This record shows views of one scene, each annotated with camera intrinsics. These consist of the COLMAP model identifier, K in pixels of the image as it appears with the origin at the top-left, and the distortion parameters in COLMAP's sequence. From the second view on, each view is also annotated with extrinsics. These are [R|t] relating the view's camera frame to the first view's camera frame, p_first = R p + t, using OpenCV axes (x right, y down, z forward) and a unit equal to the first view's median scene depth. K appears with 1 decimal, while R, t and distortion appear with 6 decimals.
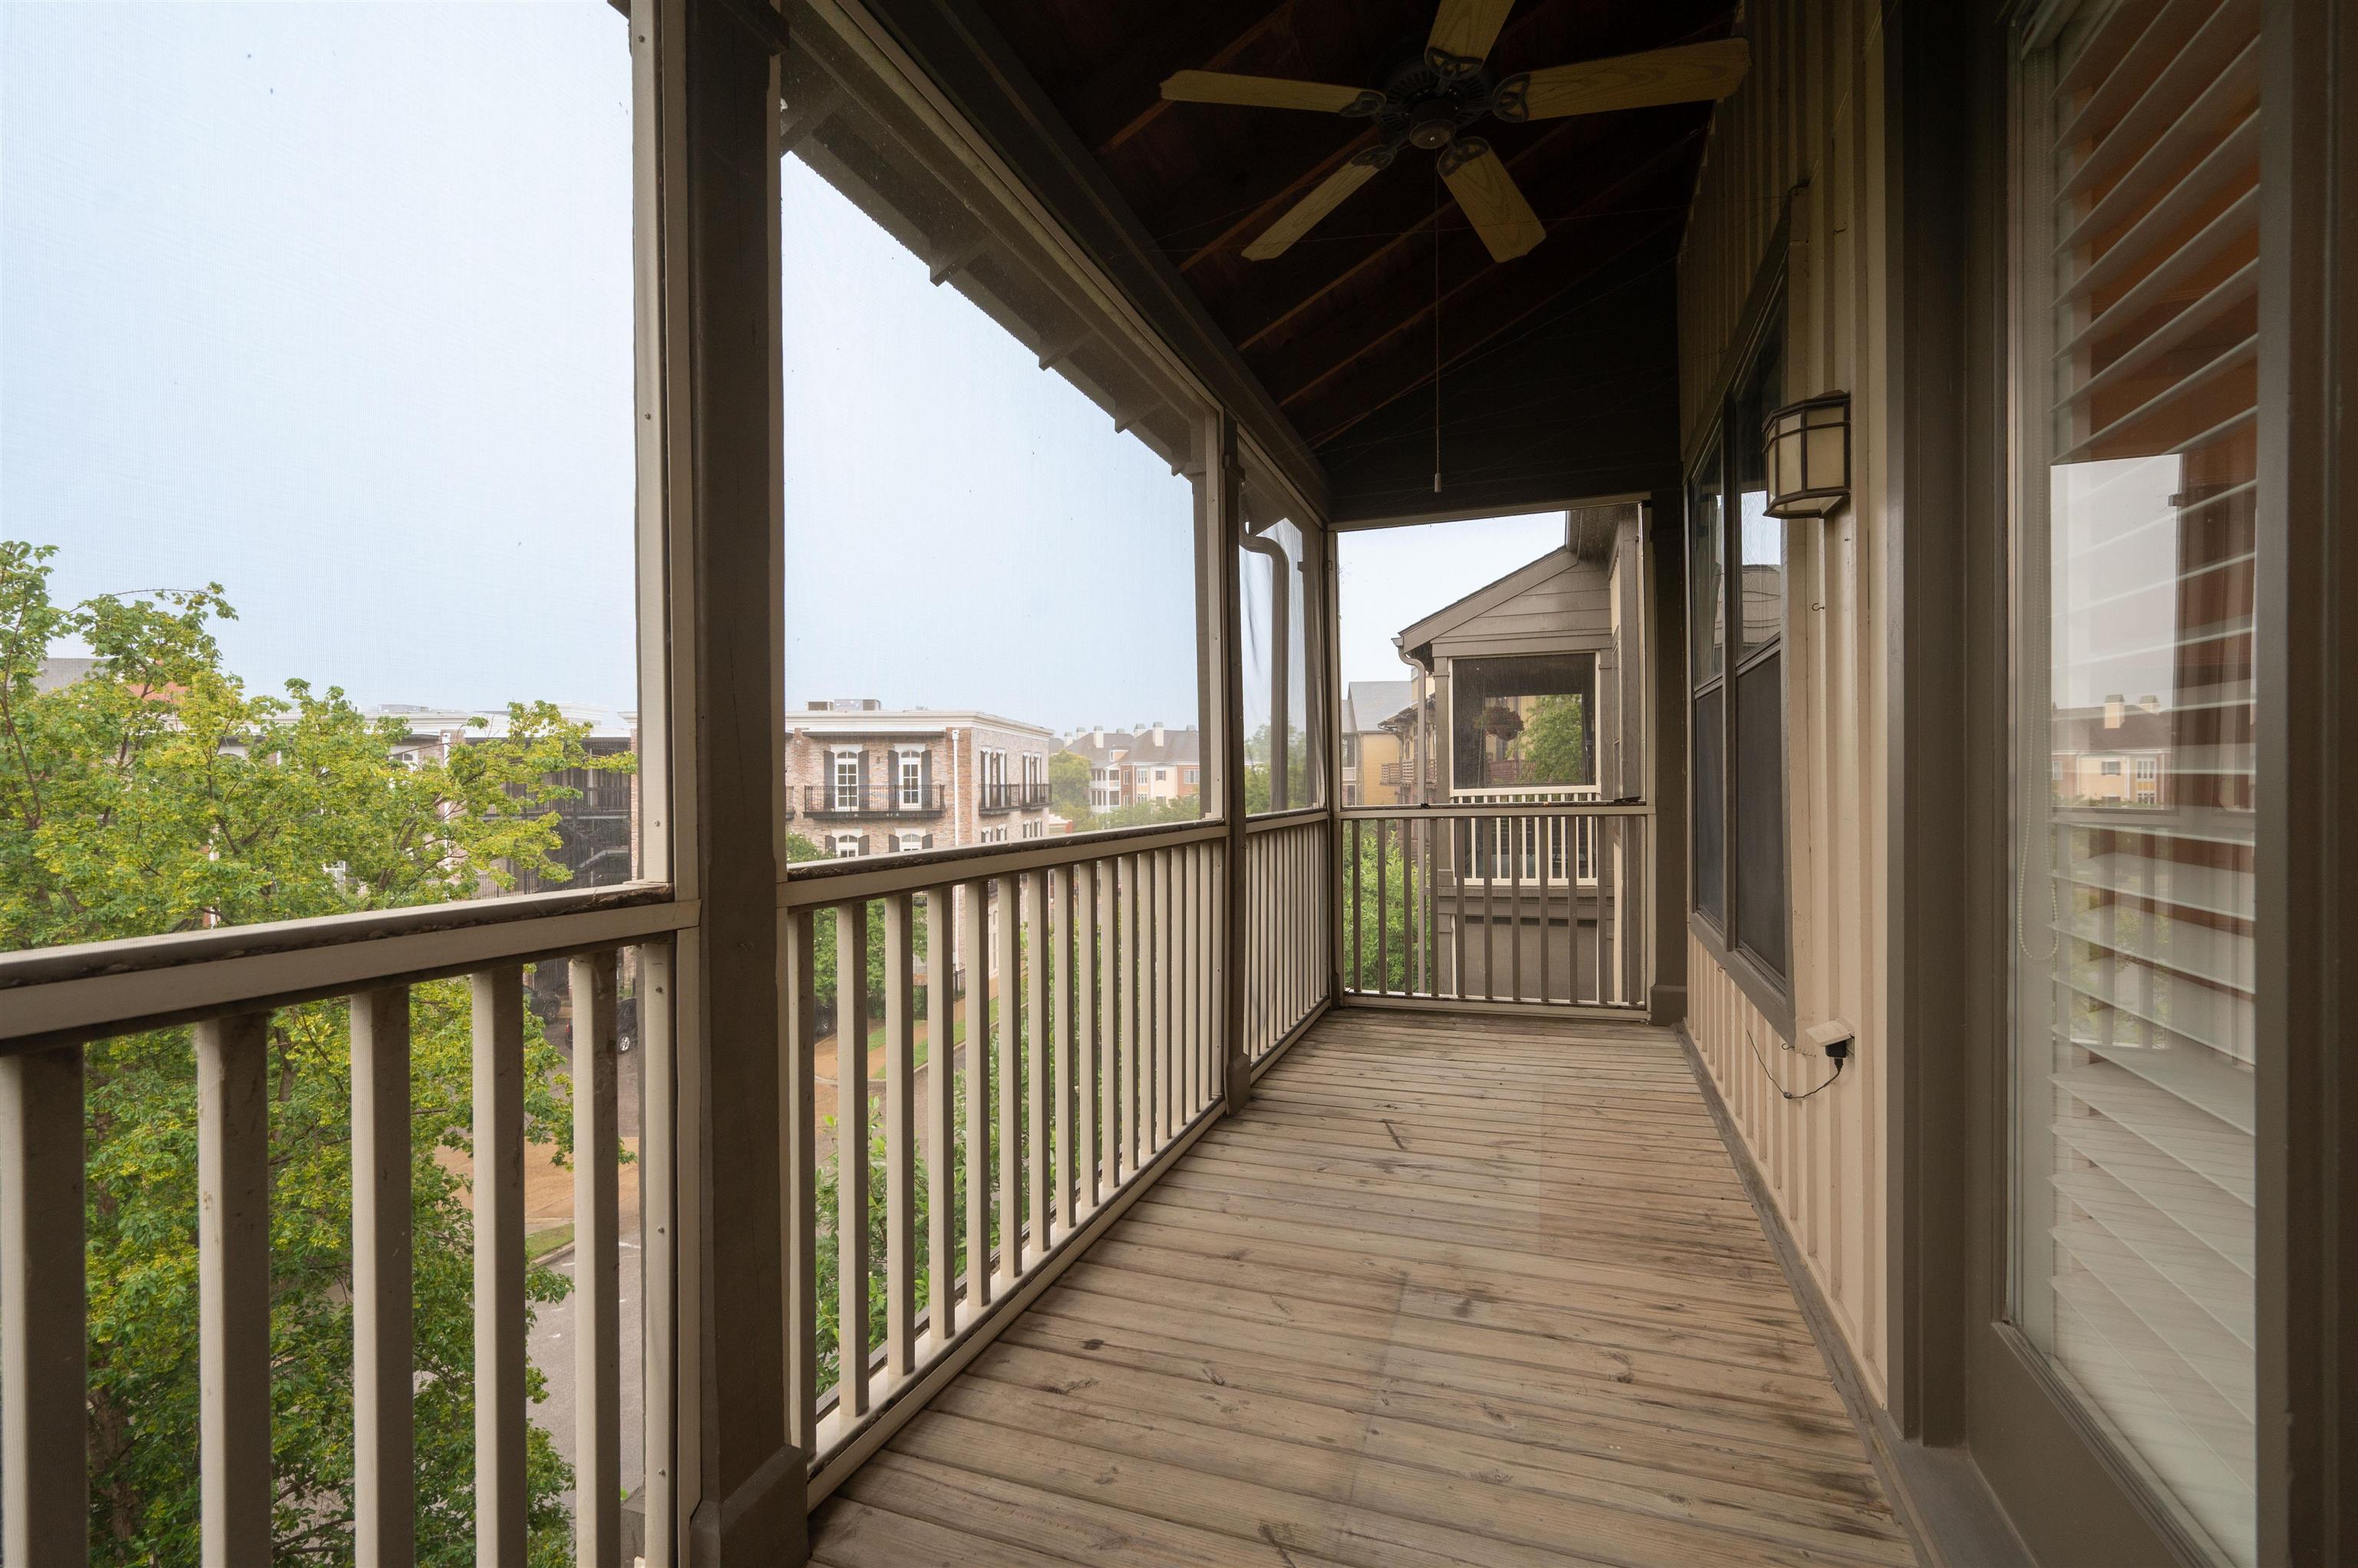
lens RADIAL K [[1037.1, 0, 1191.4], [0, 1037.1, 789.6], [0, 0, 1]] dist [0.001874, 0.000192]
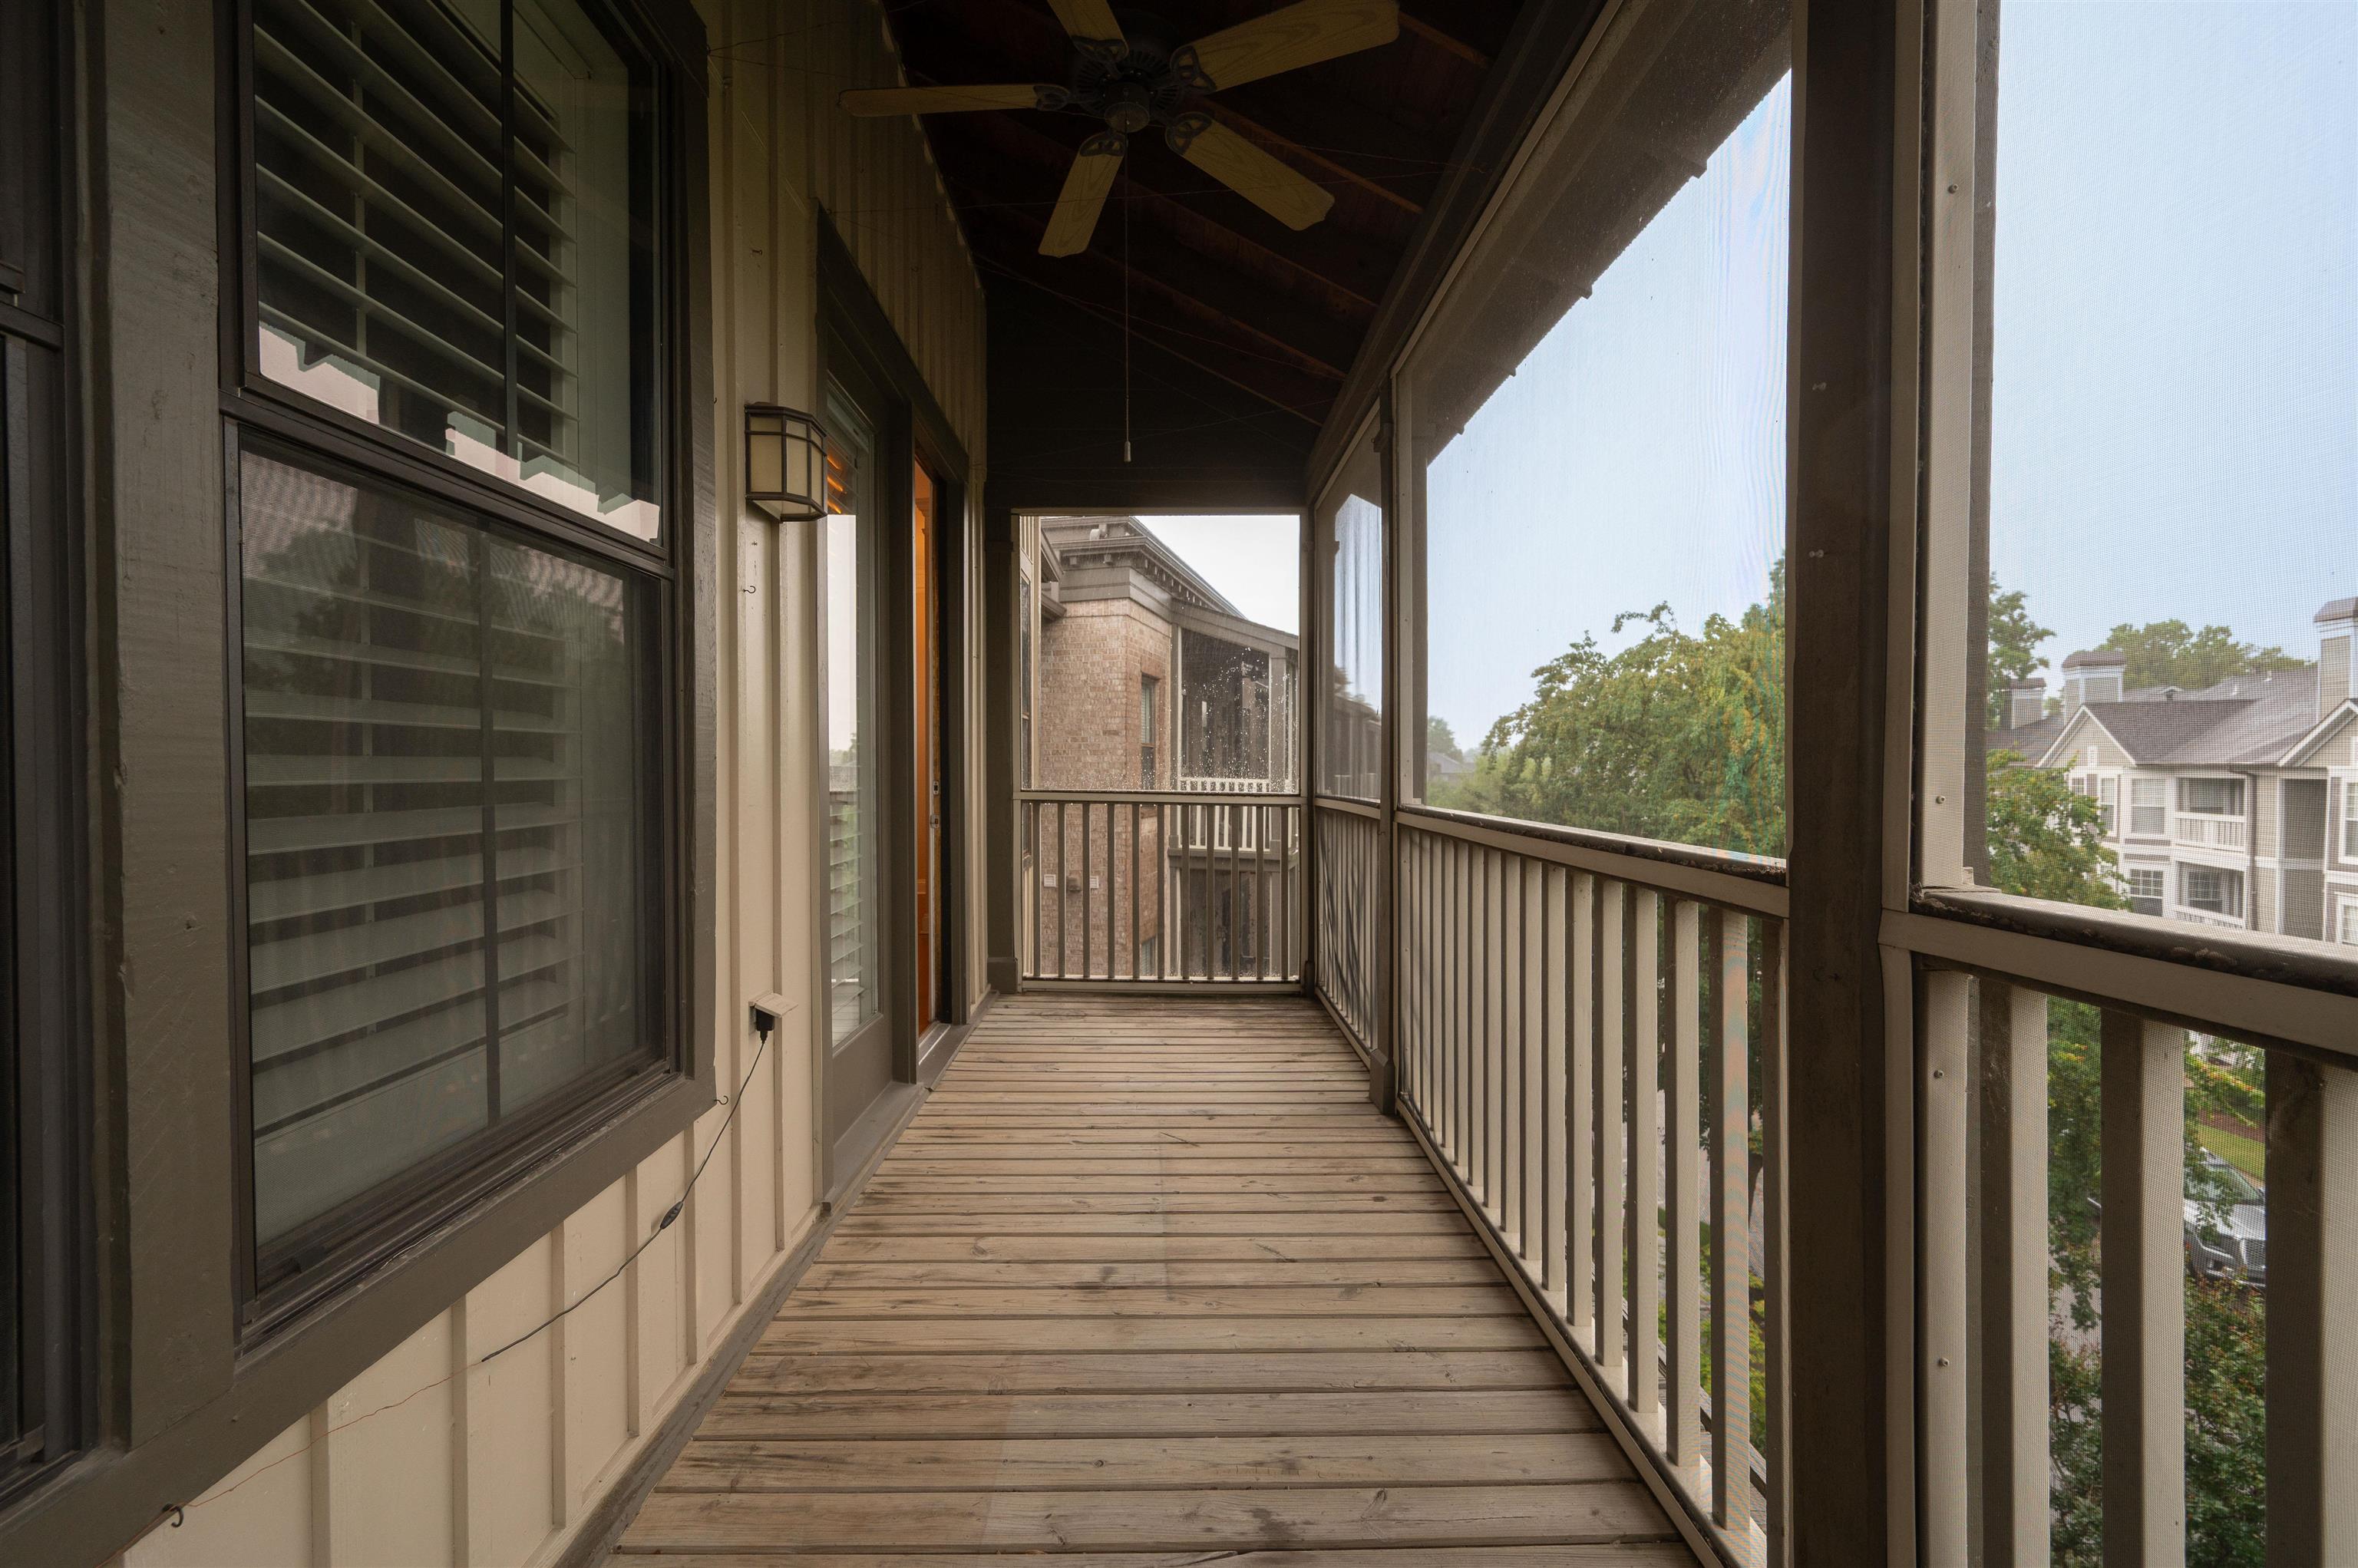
lens RADIAL K [[1037.1, 0, 1179.4], [0, 1037.1, 773.5], [0, 0, 1]] dist [0.001874, 0.000192]
pose [[-0.936044, 0.011722, -0.351687, 0.558655], [0.005838, 0.999825, 0.017786, -0.022228], [0.351833, 0.014595, -0.935949, 2.005035]]
